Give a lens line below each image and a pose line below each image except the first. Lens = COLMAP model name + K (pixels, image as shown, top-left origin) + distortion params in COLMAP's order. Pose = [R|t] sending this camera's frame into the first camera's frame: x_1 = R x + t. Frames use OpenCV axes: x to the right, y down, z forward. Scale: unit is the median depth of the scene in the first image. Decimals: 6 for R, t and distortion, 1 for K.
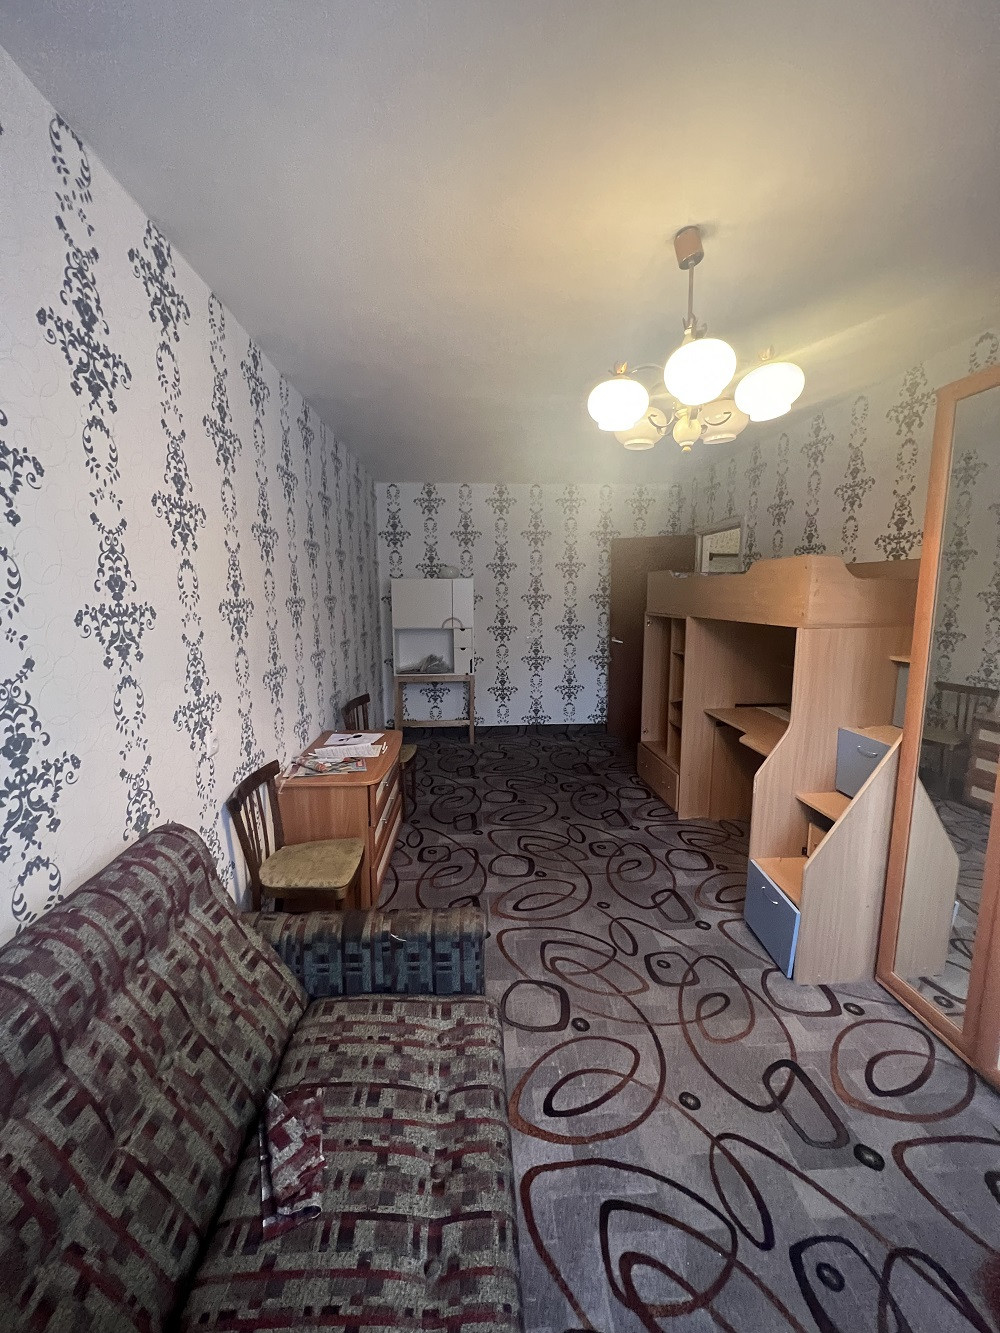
lens RADIAL K [[538.6, 0, 497.6], [0, 538.6, 666.1], [0, 0, 1]] dist [0.002212, 0.000300]
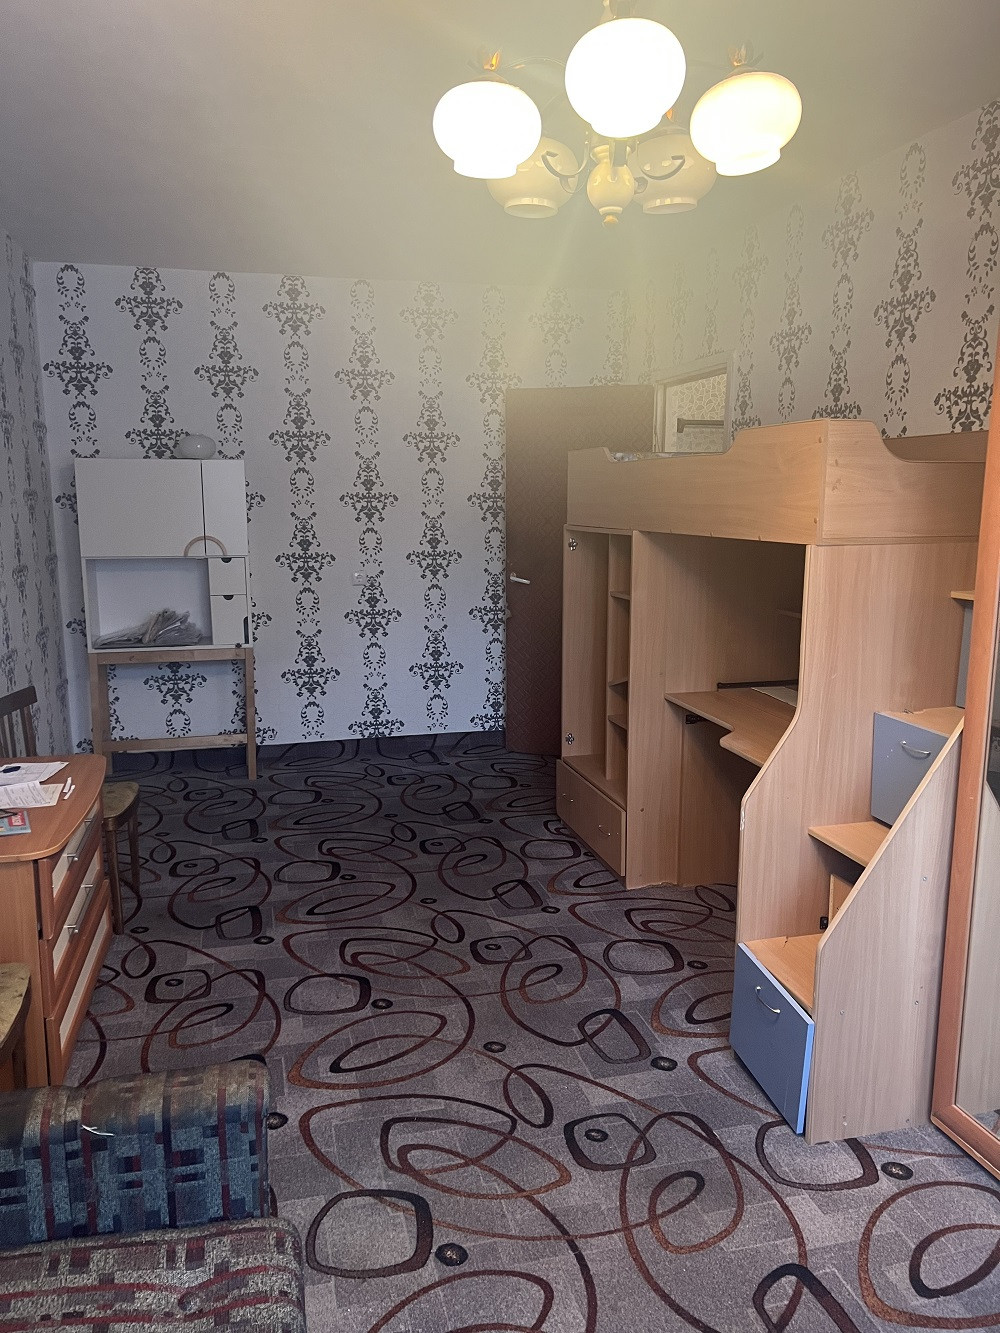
lens RADIAL K [[1011.8, 0, 499.0], [0, 1011.8, 674.0], [0, 0, 1]] dist [0.047011, -0.041496]
pose [[0.982192, -0.029023, 0.185625, 0.016327], [0.021602, 0.998889, 0.041877, 0.013468], [-0.186635, -0.037121, 0.981728, -0.022626]]
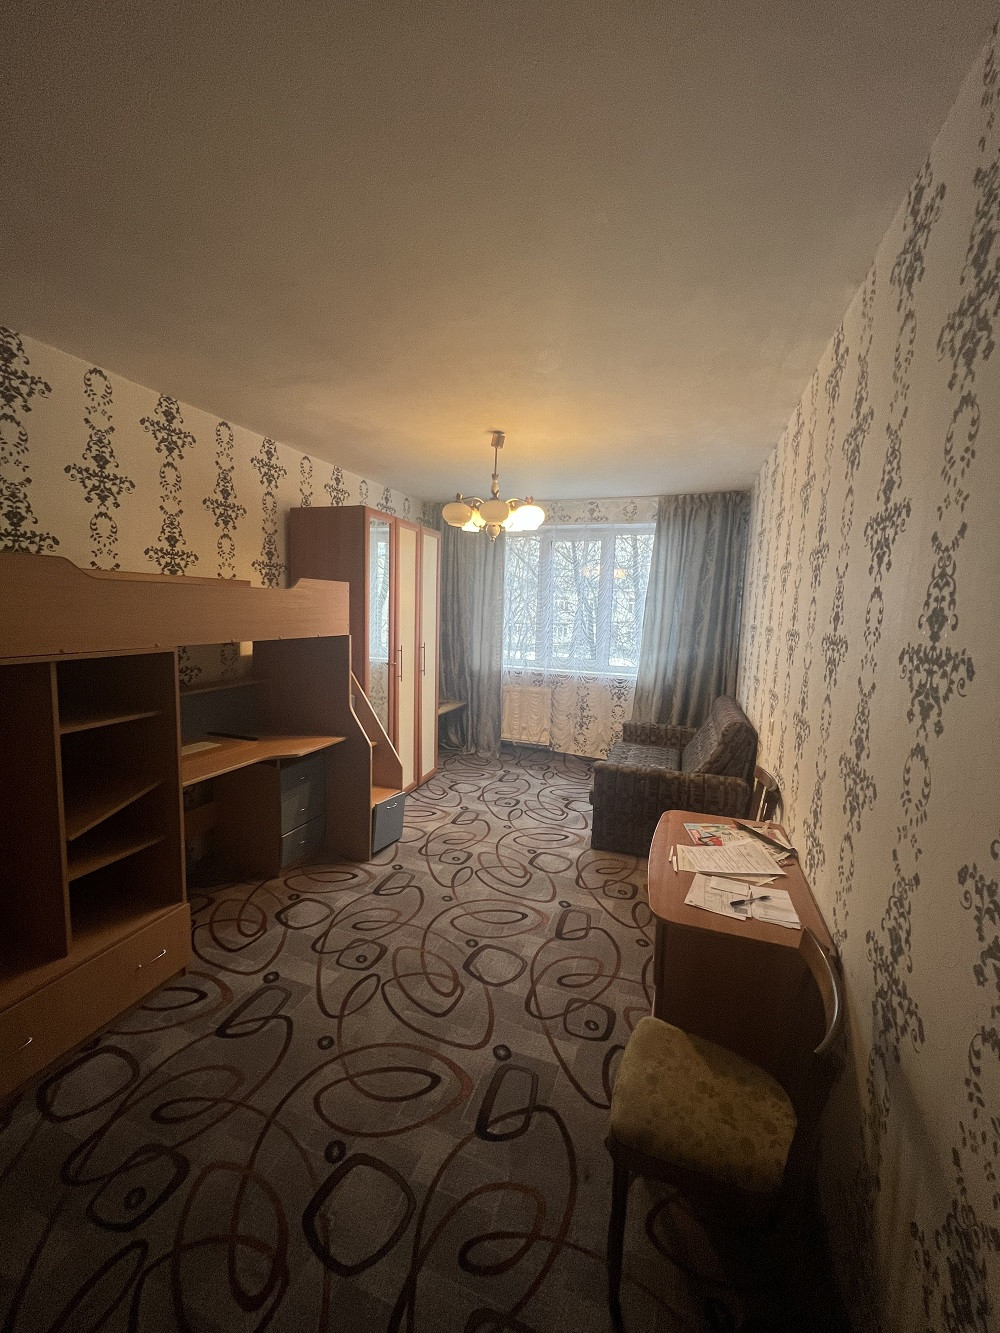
lens RADIAL K [[527.0, 0, 488.5], [0, 527.0, 663.7], [0, 0, 1]] dist [0.002665, 0.000147]
pose [[-0.914019, -0.076643, 0.398367, -0.274322], [0.019367, 0.972628, 0.231561, -0.272461], [-0.405210, 0.219366, -0.887515, 1.829635]]
